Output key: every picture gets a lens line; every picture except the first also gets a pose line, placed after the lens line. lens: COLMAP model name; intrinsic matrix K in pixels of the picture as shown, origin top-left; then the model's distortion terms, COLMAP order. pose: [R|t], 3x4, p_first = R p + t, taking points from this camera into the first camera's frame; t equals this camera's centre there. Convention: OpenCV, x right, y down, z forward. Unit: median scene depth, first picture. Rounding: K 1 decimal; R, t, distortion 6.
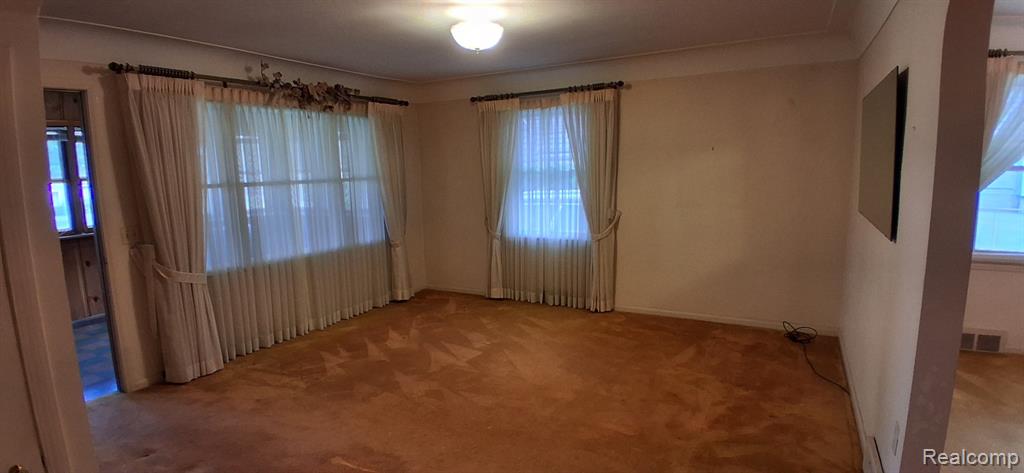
lens RADIAL K [[513.5, 0, 512.0], [0, 513.5, 236.5], [0, 0, 1]] dist [0.000305, -0.044231]
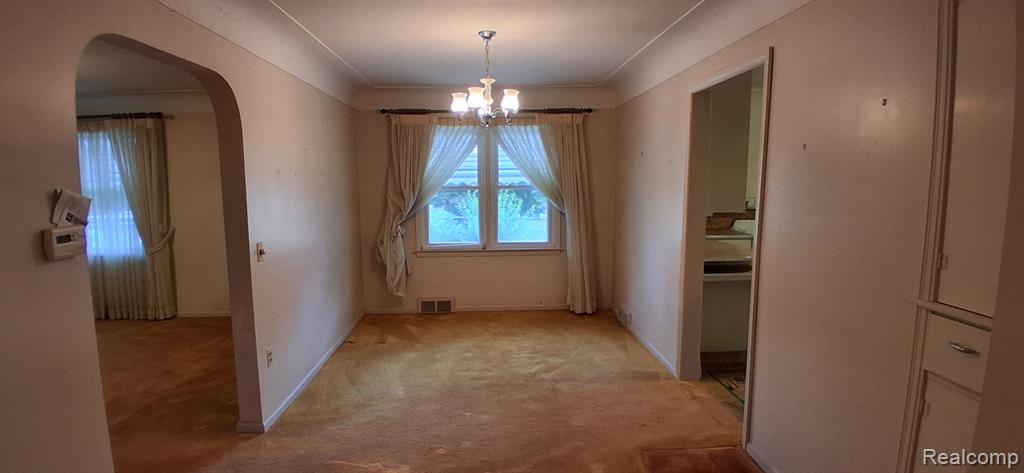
lens RADIAL K [[513.5, 0, 512.0], [0, 513.5, 236.5], [0, 0, 1]] dist [0.000305, -0.044231]
pose [[0.852019, -0.040548, 0.521939, 0.256187], [0.060800, 0.997913, -0.021726, 0.039976], [-0.519969, 0.050245, 0.852706, -0.319389]]
